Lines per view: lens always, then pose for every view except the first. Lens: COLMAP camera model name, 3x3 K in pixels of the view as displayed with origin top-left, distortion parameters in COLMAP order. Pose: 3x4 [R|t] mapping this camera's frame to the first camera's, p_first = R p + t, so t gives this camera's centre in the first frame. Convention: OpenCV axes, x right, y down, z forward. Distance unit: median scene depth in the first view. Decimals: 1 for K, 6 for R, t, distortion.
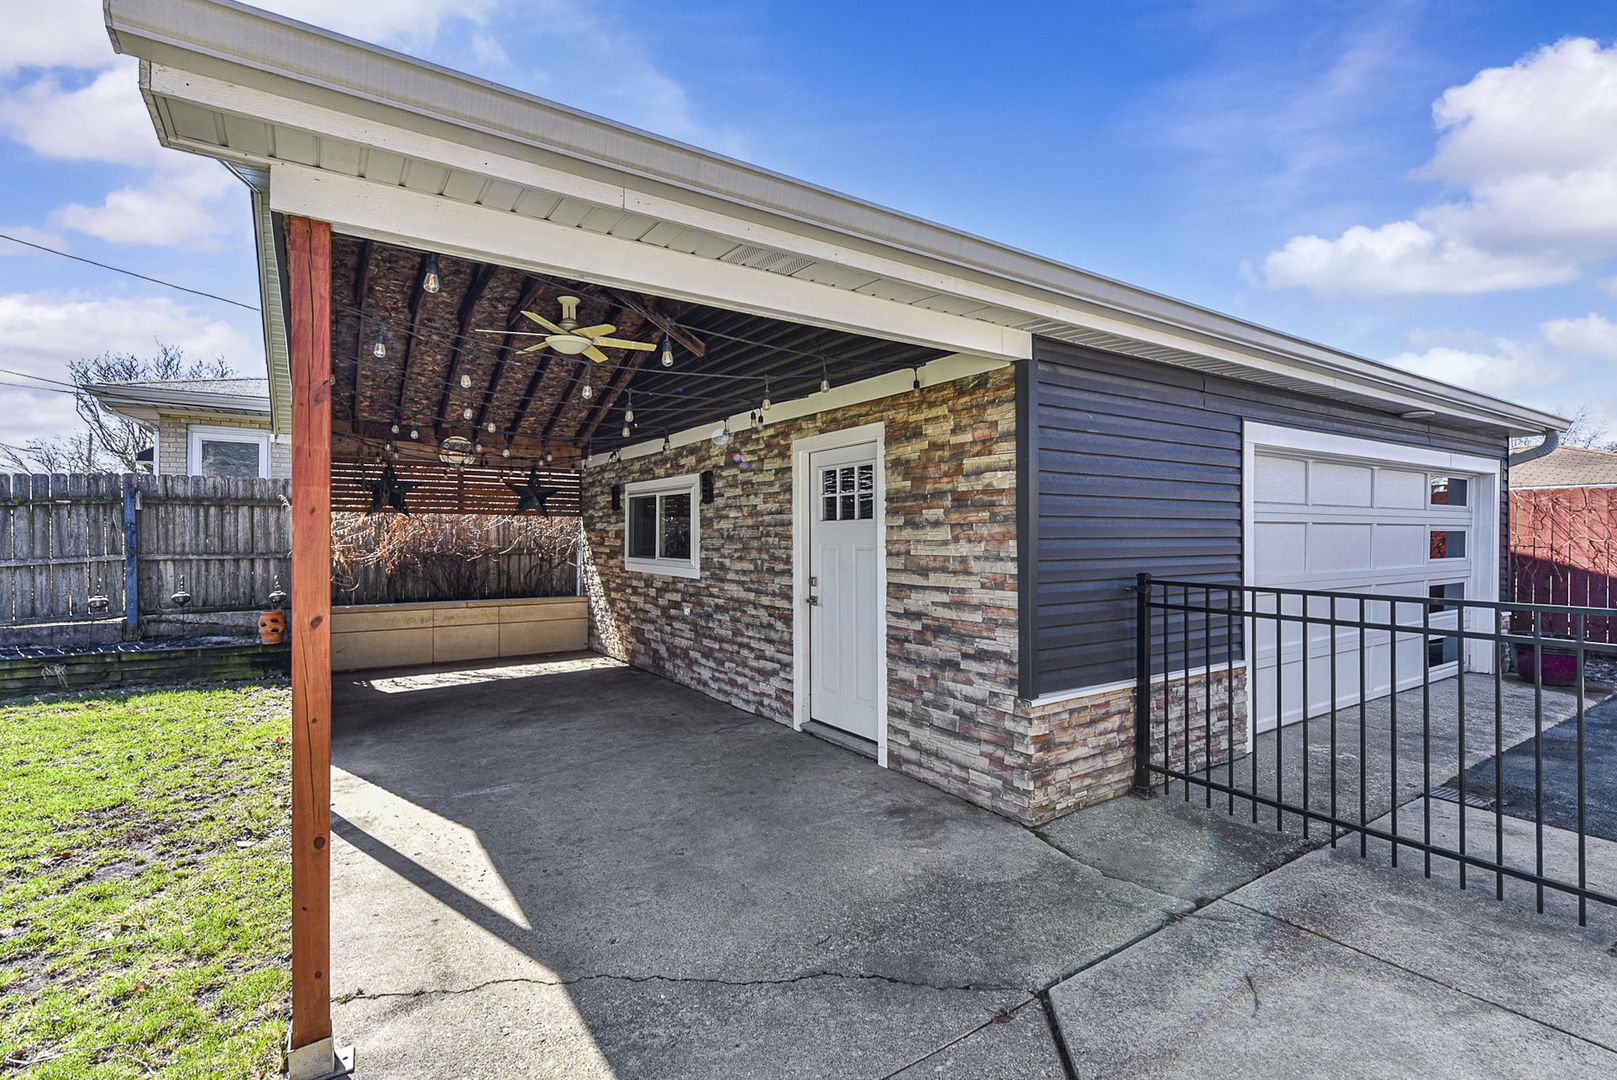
lens RADIAL K [[738.7, 0, 769.1], [0, 738.7, 529.4], [0, 0, 1]] dist [0.000134, -0.000585]
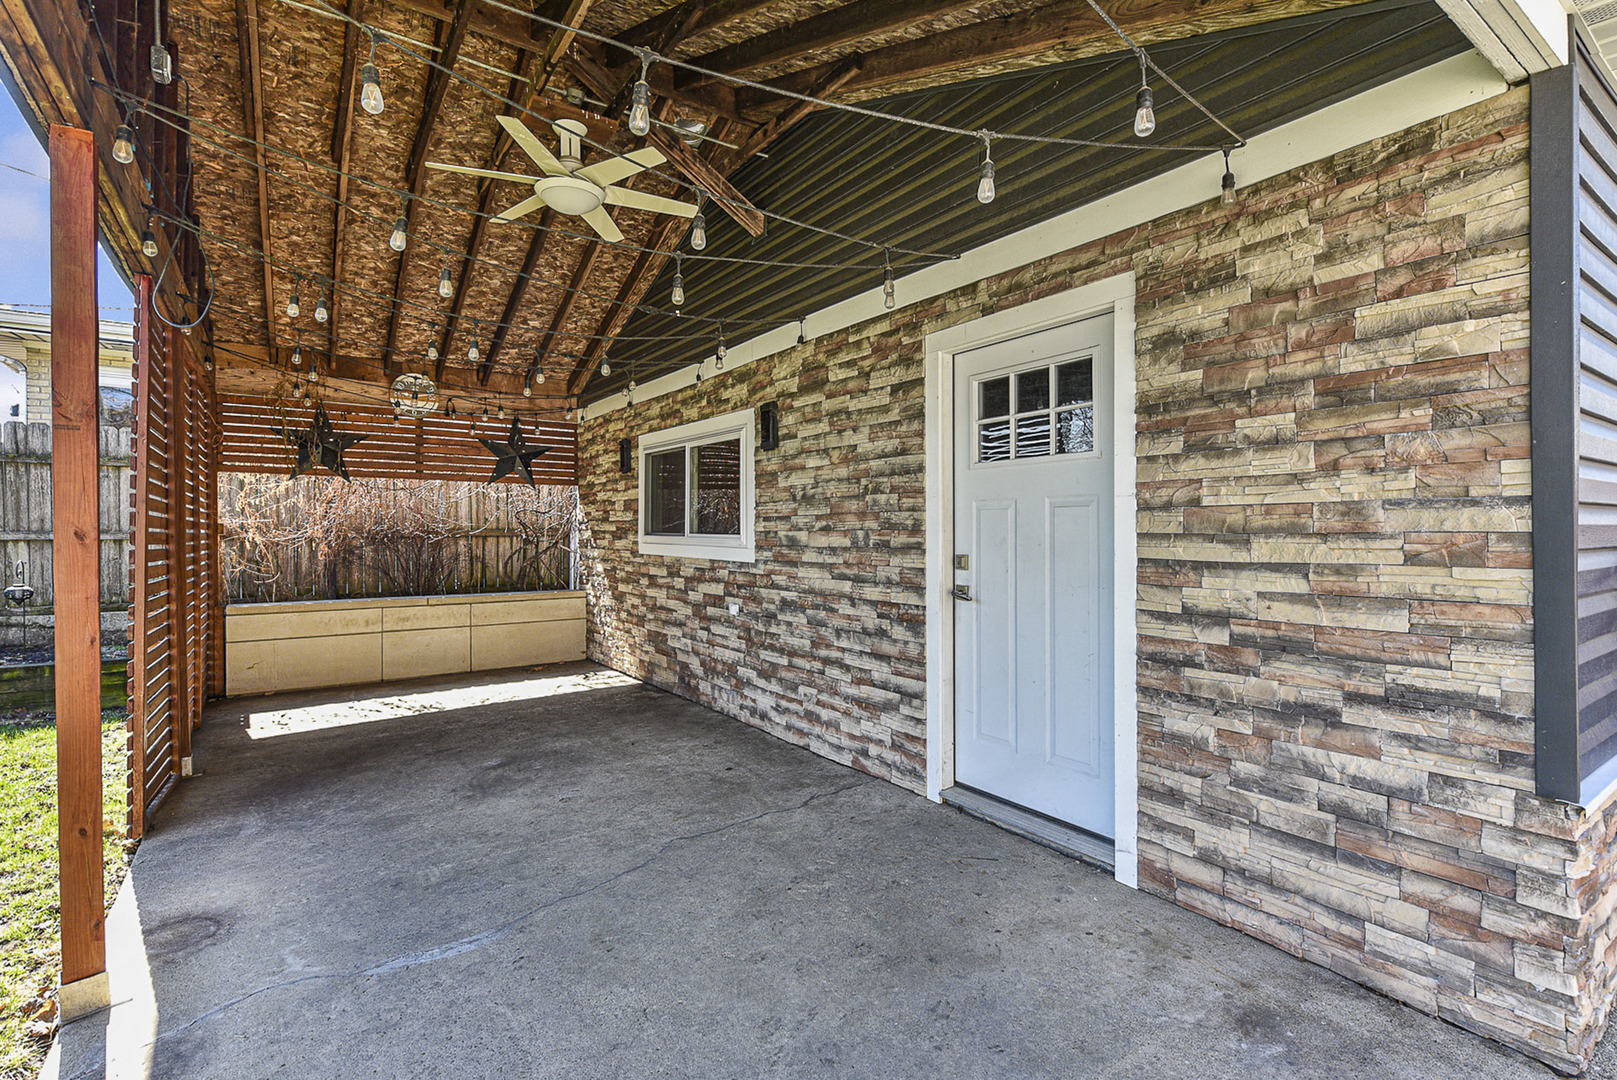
lens RADIAL K [[743.8, 0, 705.3], [0, 743.8, 508.5], [0, 0, 1]] dist [-0.000753, -0.000428]
pose [[0.998333, -0.010297, -0.056792, -0.135934], [0.009025, 0.999704, -0.022601, 0.043425], [0.057008, 0.022051, 0.998130, 0.415485]]
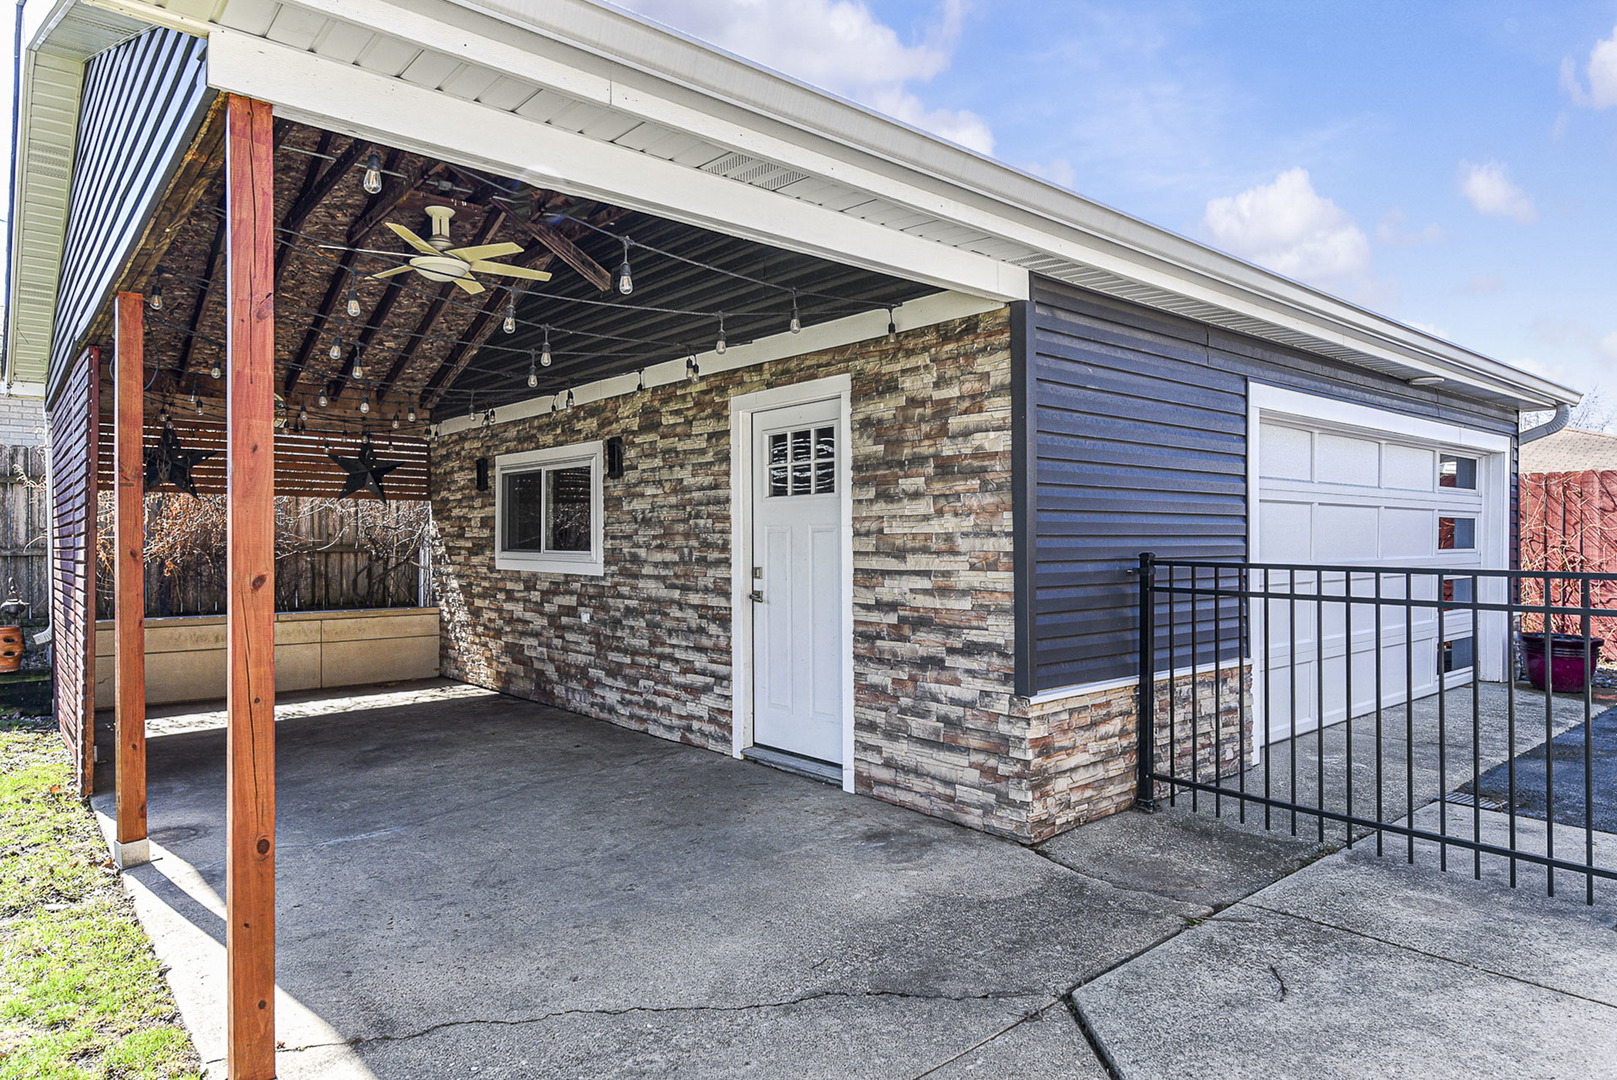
lens RADIAL K [[988.2, 0, 773.7], [0, 988.2, 539.7], [0, 0, 1]] dist [-0.000020, 0.002112]
pose [[0.990115, -0.007024, 0.140079, -0.083731], [0.006262, 0.999963, 0.005876, 0.032468], [-0.140115, -0.004941, 0.990123, -0.082109]]
